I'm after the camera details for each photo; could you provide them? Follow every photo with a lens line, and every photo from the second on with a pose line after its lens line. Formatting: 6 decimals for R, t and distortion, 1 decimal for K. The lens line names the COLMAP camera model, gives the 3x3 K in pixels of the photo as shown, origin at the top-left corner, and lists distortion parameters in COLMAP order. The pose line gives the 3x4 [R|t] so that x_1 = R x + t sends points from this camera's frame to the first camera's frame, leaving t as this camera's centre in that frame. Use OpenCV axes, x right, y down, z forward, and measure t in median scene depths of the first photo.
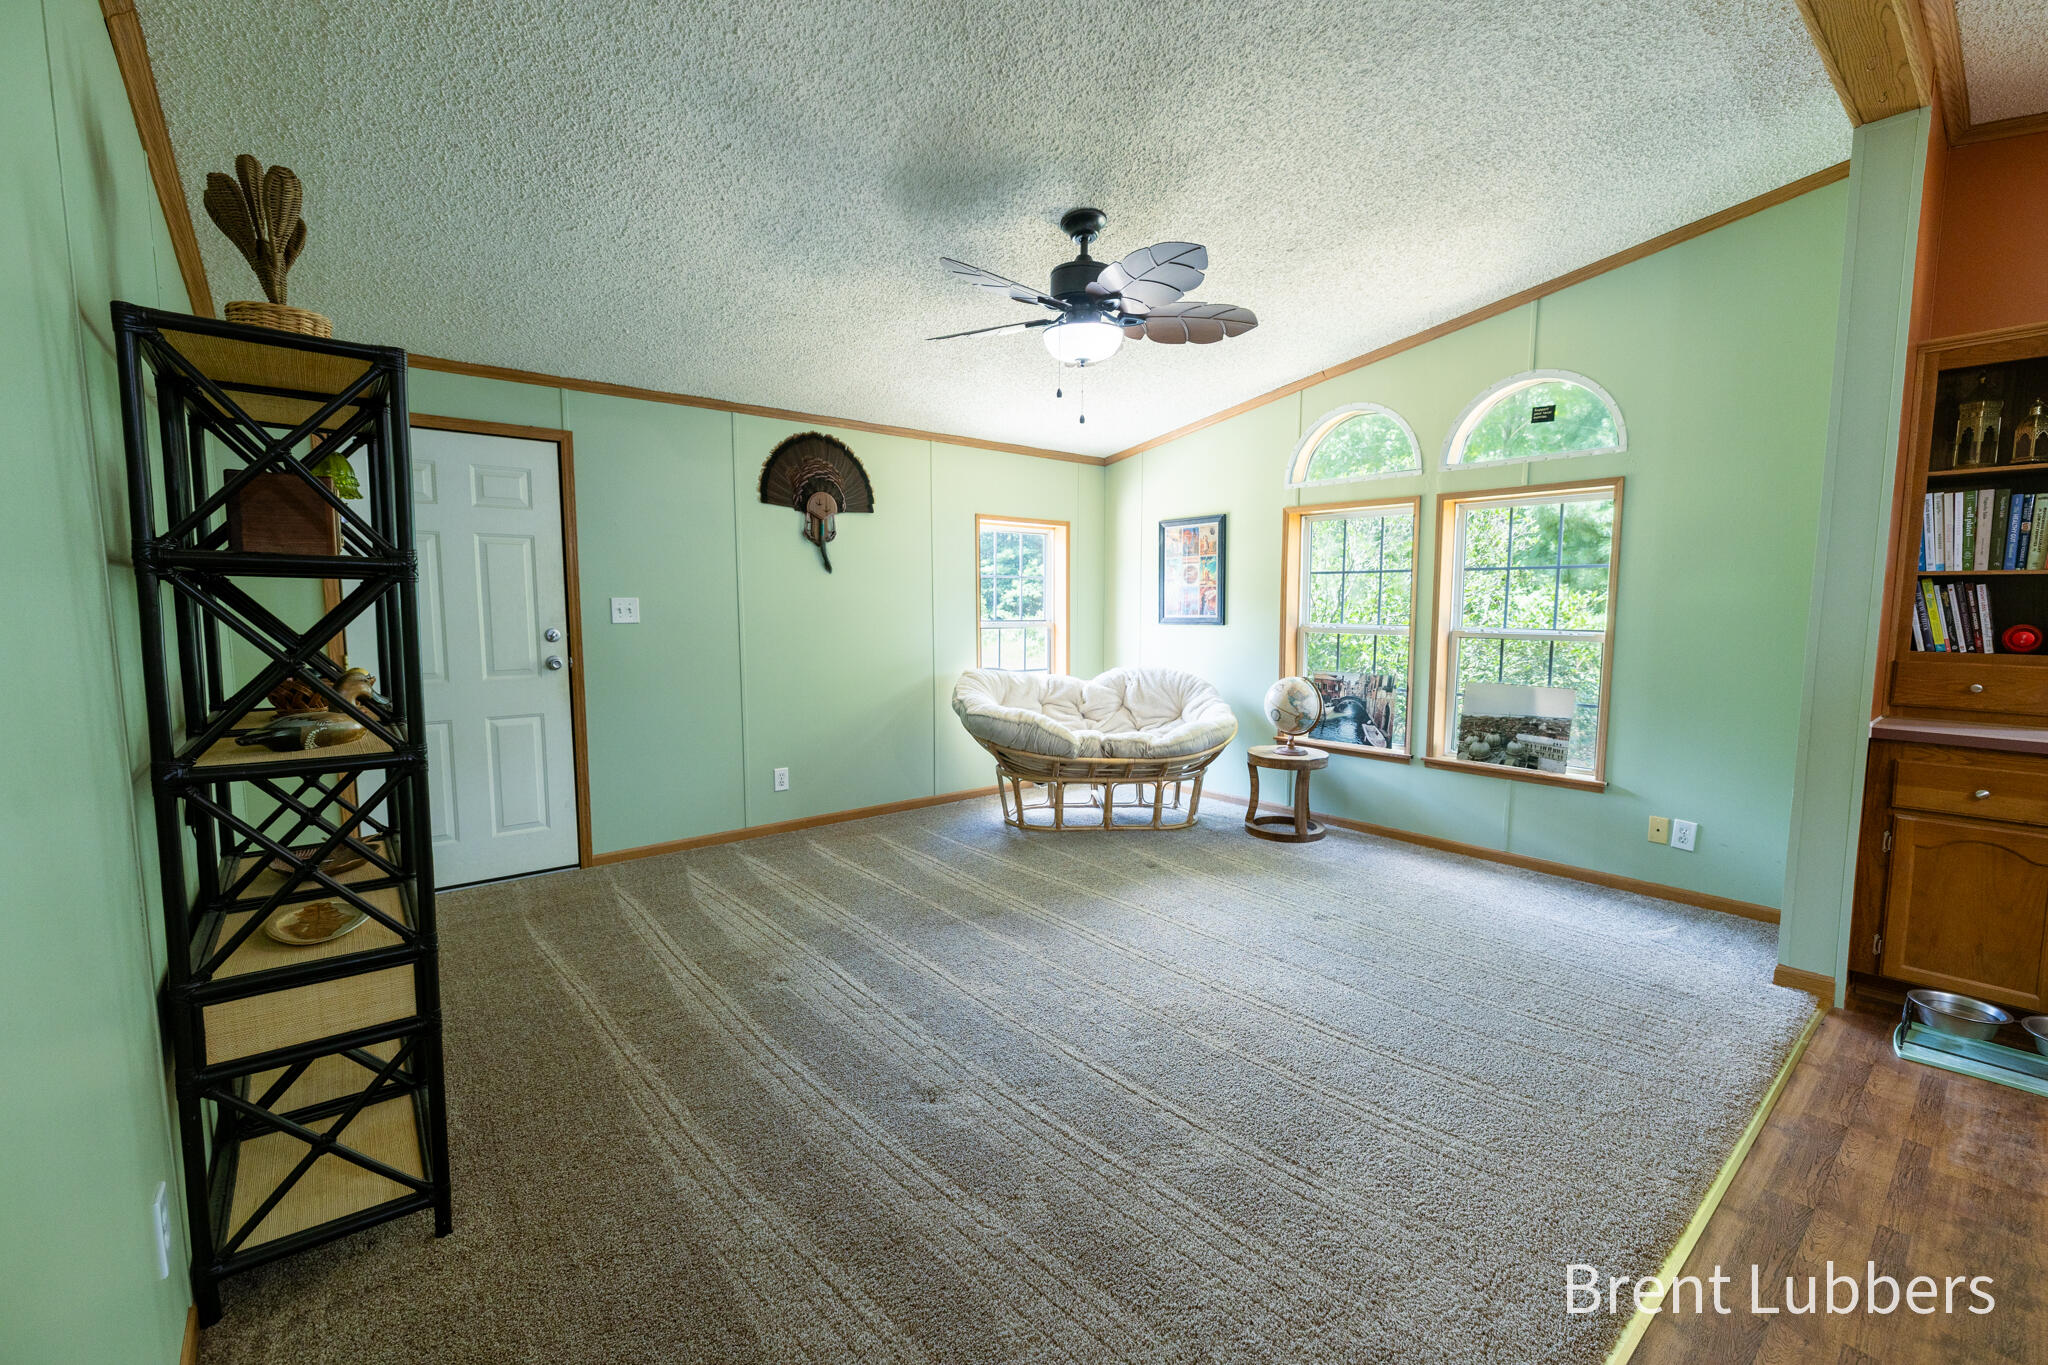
lens RADIAL K [[856.6, 0, 1027.7], [0, 856.6, 684.4], [0, 0, 1]] dist [0.000574, -0.000310]
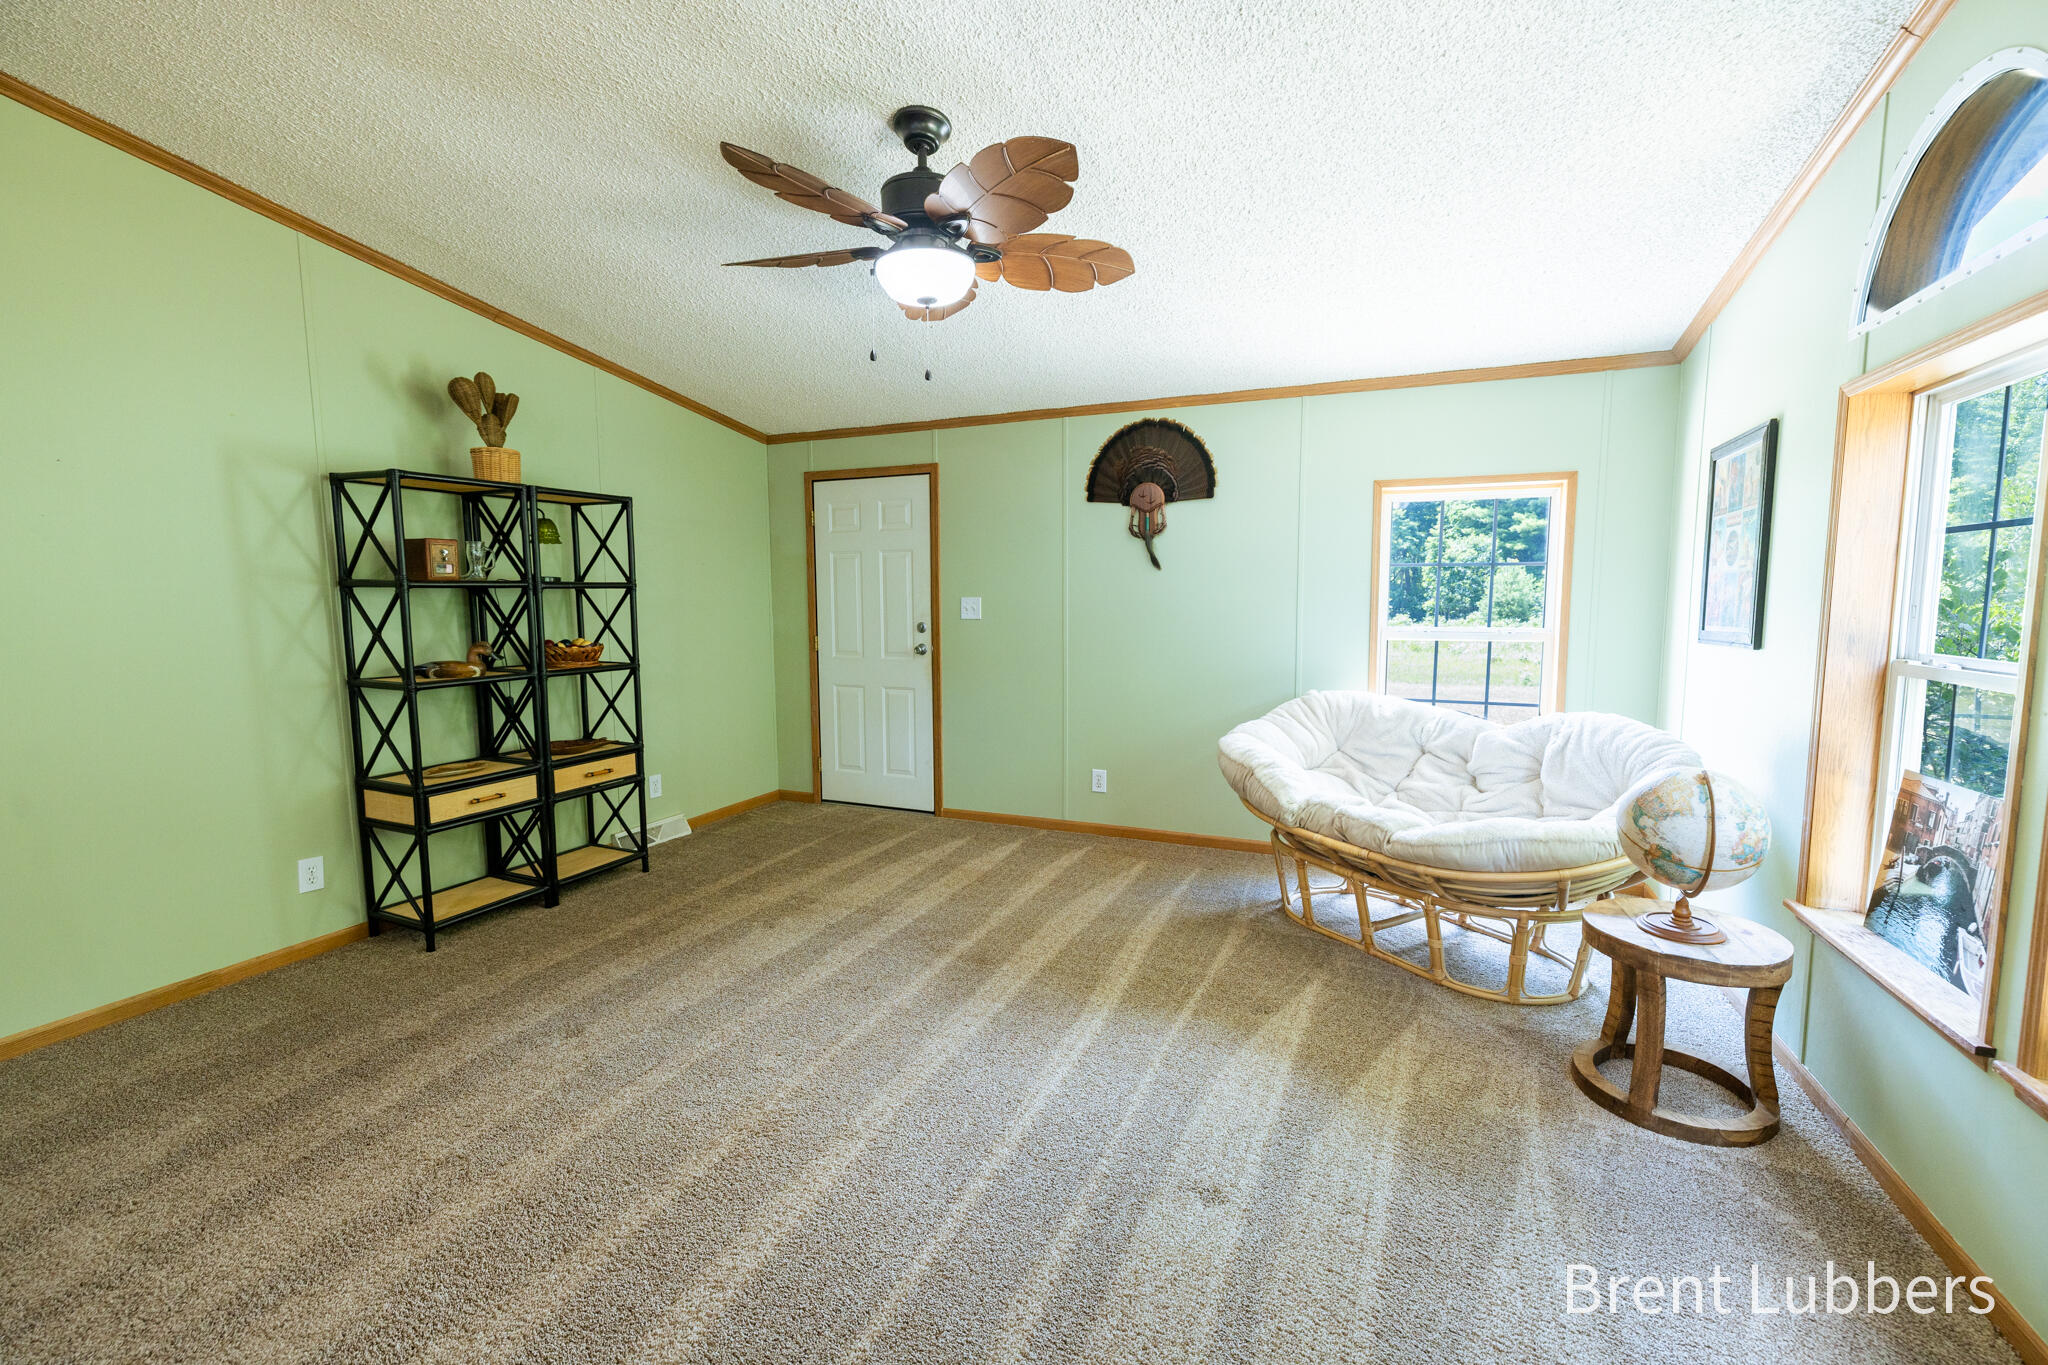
lens RADIAL K [[856.6, 0, 1027.1], [0, 856.6, 679.7], [0, 0, 1]] dist [0.000574, -0.000310]
pose [[0.454395, 0.082525, -0.886970, 0.564337], [-0.085651, 0.995134, 0.048710, -0.048045], [0.886673, 0.053837, 0.459252, 0.490426]]
